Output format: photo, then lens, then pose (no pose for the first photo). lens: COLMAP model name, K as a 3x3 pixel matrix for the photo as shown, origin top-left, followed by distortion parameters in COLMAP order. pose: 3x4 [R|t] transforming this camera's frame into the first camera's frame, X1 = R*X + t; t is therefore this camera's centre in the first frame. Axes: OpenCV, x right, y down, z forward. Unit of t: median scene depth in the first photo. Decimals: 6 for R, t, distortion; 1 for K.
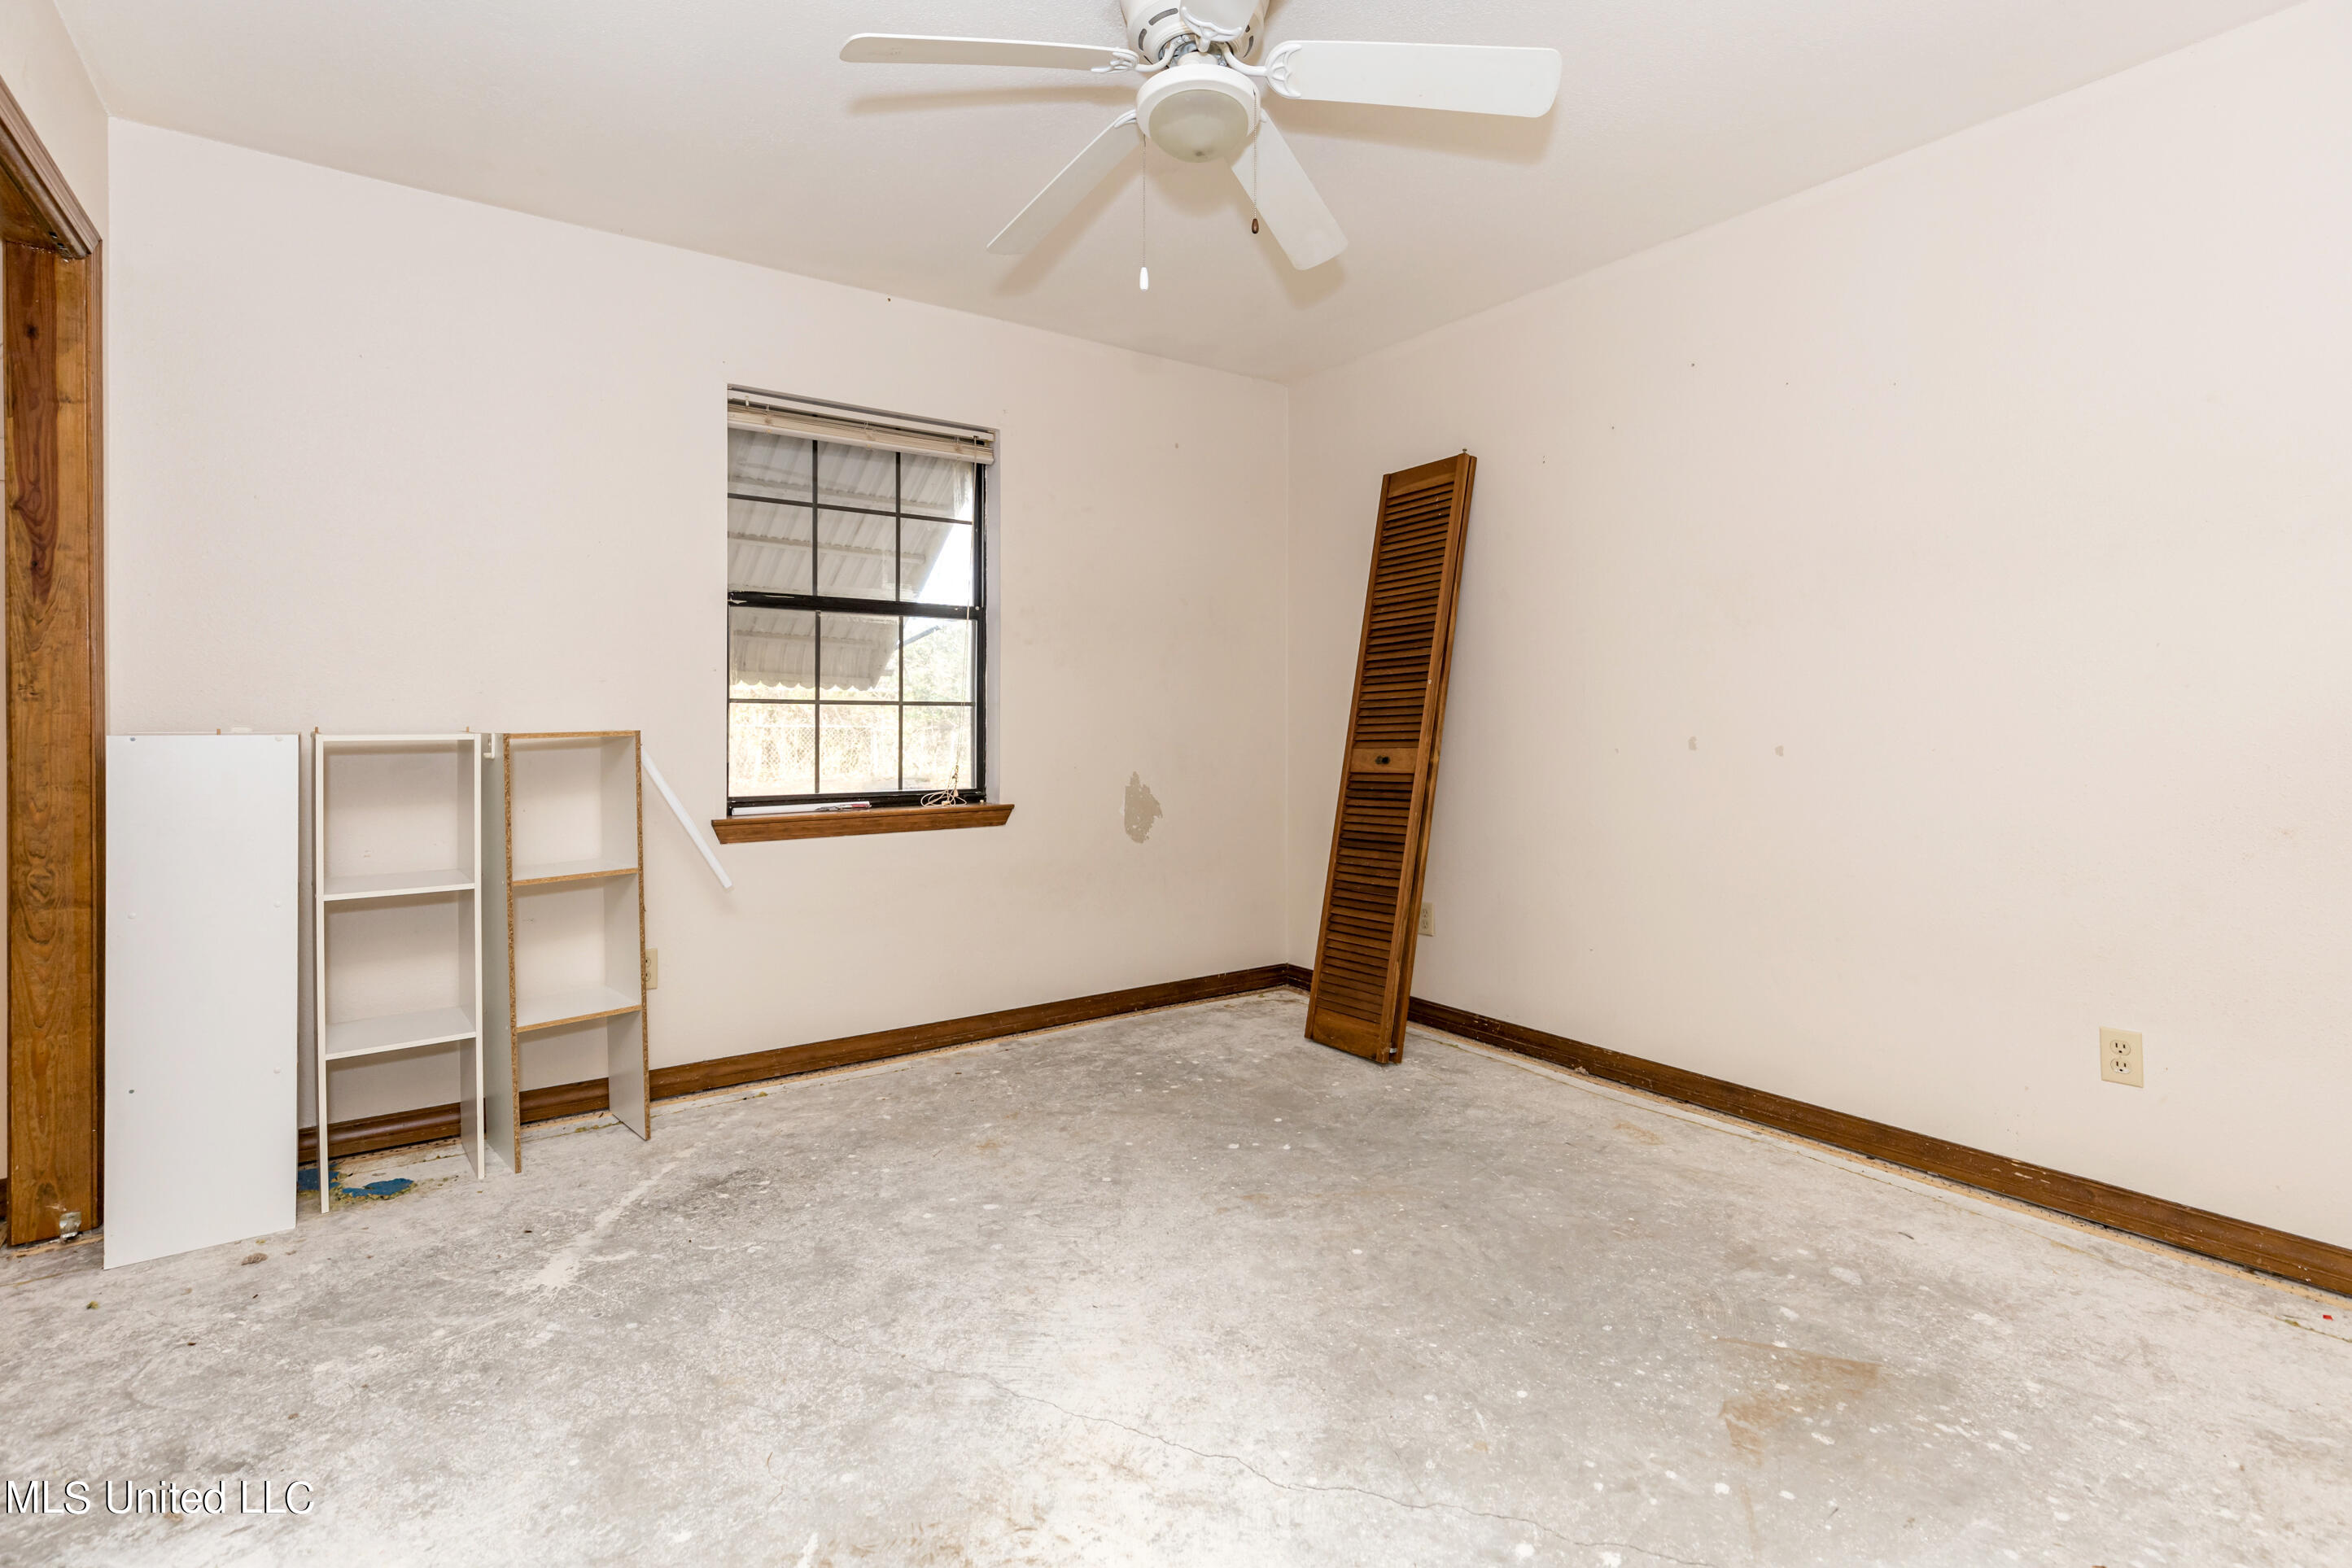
lens RADIAL K [[1094.0, 0, 1174.6], [0, 1094.0, 742.4], [0, 0, 1]] dist [0.000023, -0.000003]
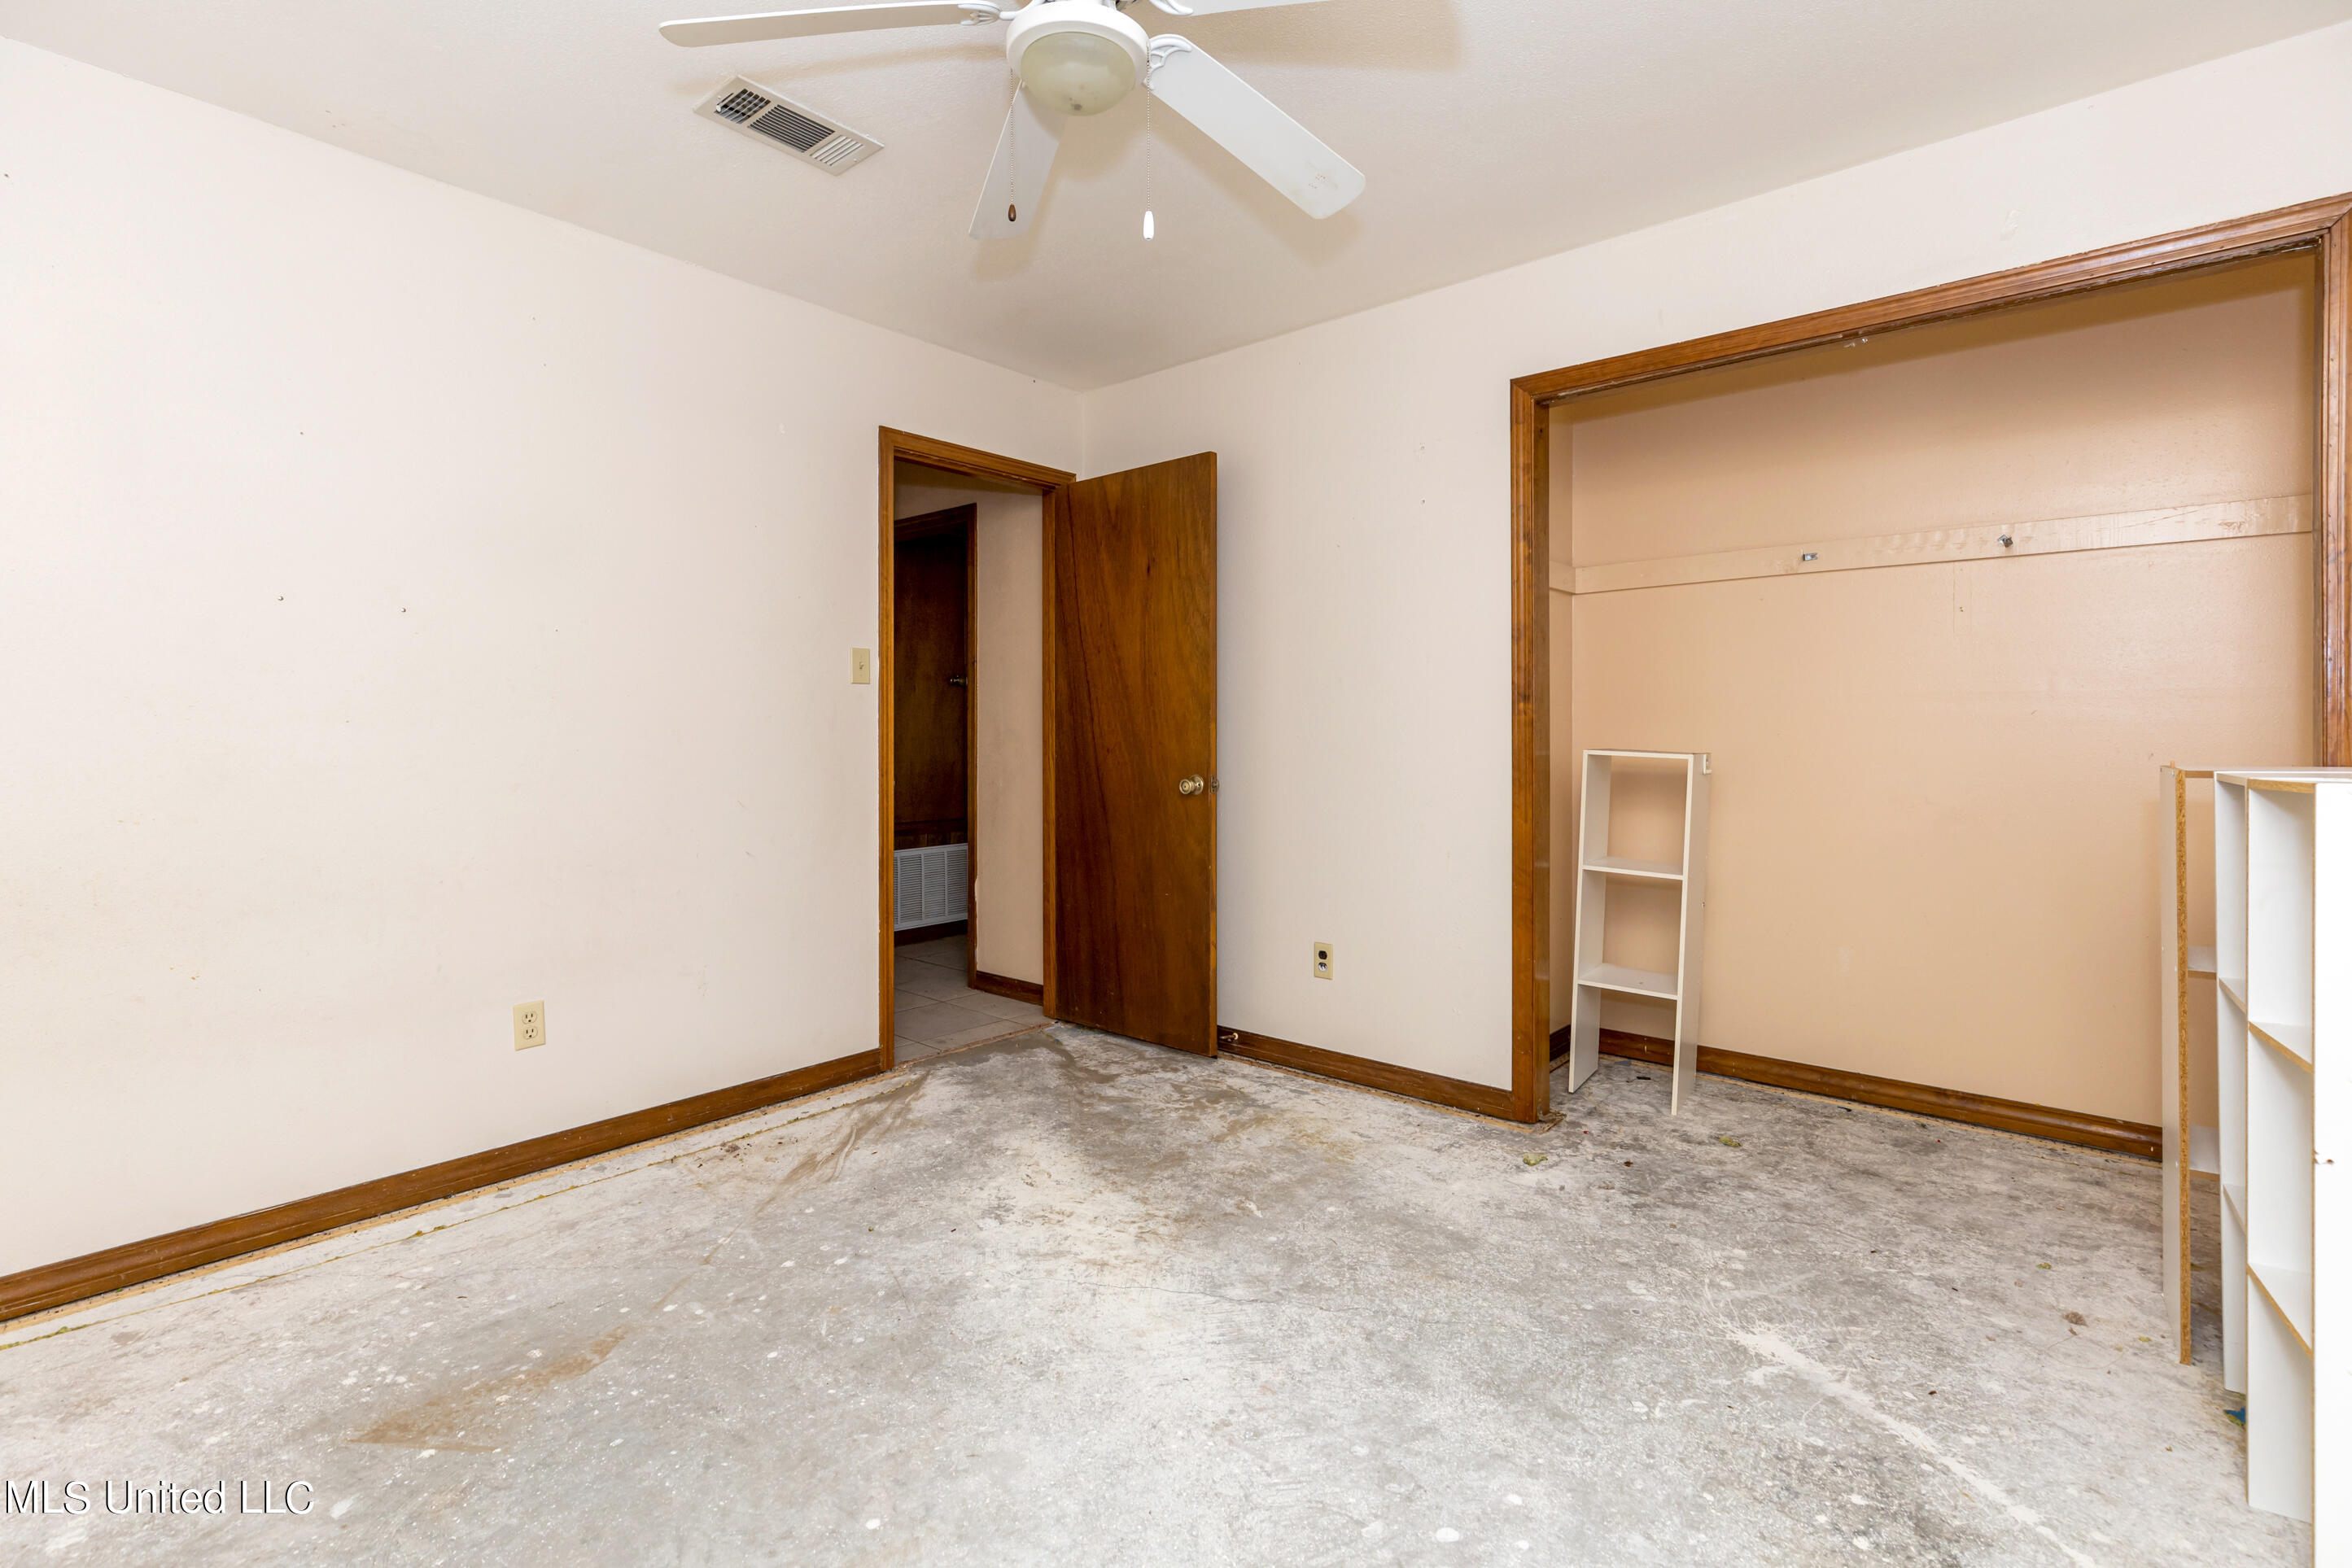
lens RADIAL K [[1094.0, 0, 1174.6], [0, 1094.0, 742.4], [0, 0, 1]] dist [0.000023, -0.000003]
pose [[-0.969137, 0.004825, -0.246475, 0.168247], [-0.002353, 0.999582, 0.028820, -0.060286], [0.246511, 0.028510, -0.968720, 1.915616]]
